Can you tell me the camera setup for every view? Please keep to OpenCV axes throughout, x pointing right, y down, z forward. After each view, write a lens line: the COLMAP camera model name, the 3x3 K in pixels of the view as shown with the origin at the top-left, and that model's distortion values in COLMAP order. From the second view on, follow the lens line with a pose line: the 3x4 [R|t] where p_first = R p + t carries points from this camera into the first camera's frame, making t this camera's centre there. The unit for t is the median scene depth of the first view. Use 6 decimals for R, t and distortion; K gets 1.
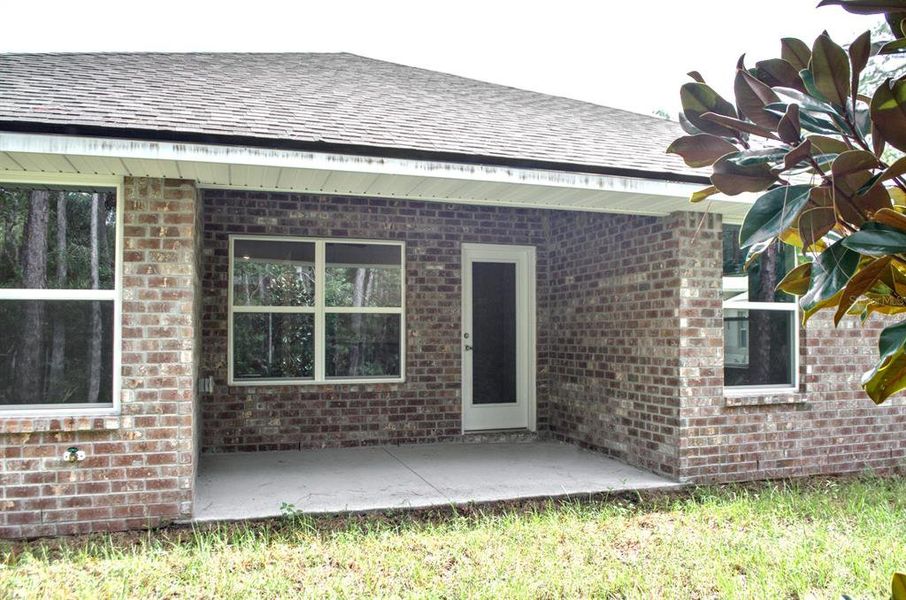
lens RADIAL K [[698.2, 0, 452.0], [0, 698.2, 329.2], [0, 0, 1]] dist [-0.065715, -0.010337]
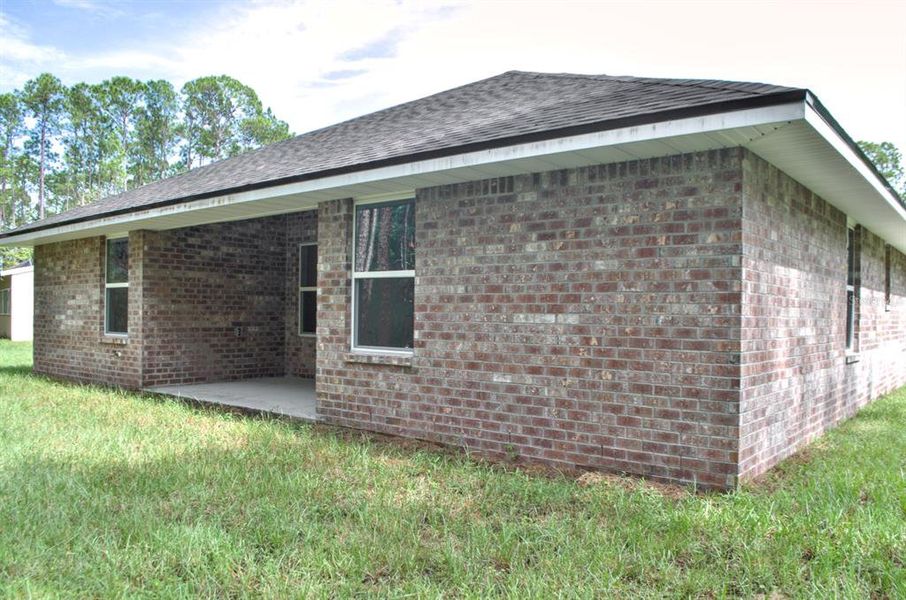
lens RADIAL K [[698.2, 0, 453.3], [0, 698.2, 304.1], [0, 0, 1]] dist [-0.065715, -0.010337]
pose [[0.541635, 0.000883, -0.840613, 1.439767], [0.012035, 0.999889, 0.008805, 0.005043], [0.840528, -0.014885, 0.541564, 0.491510]]
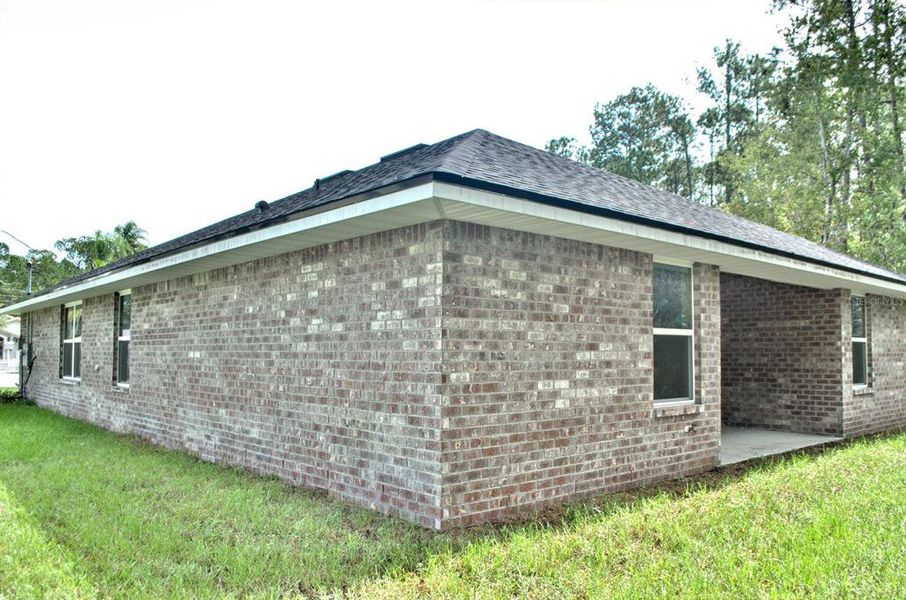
lens RADIAL K [[698.2, 0, 446.8], [0, 698.2, 321.8], [0, 0, 1]] dist [-0.065715, -0.010337]
pose [[0.923710, 0.021874, 0.382468, -1.243736], [-0.008214, 0.999270, -0.037314, -0.005961], [-0.383005, 0.031326, 0.923215, -0.246010]]
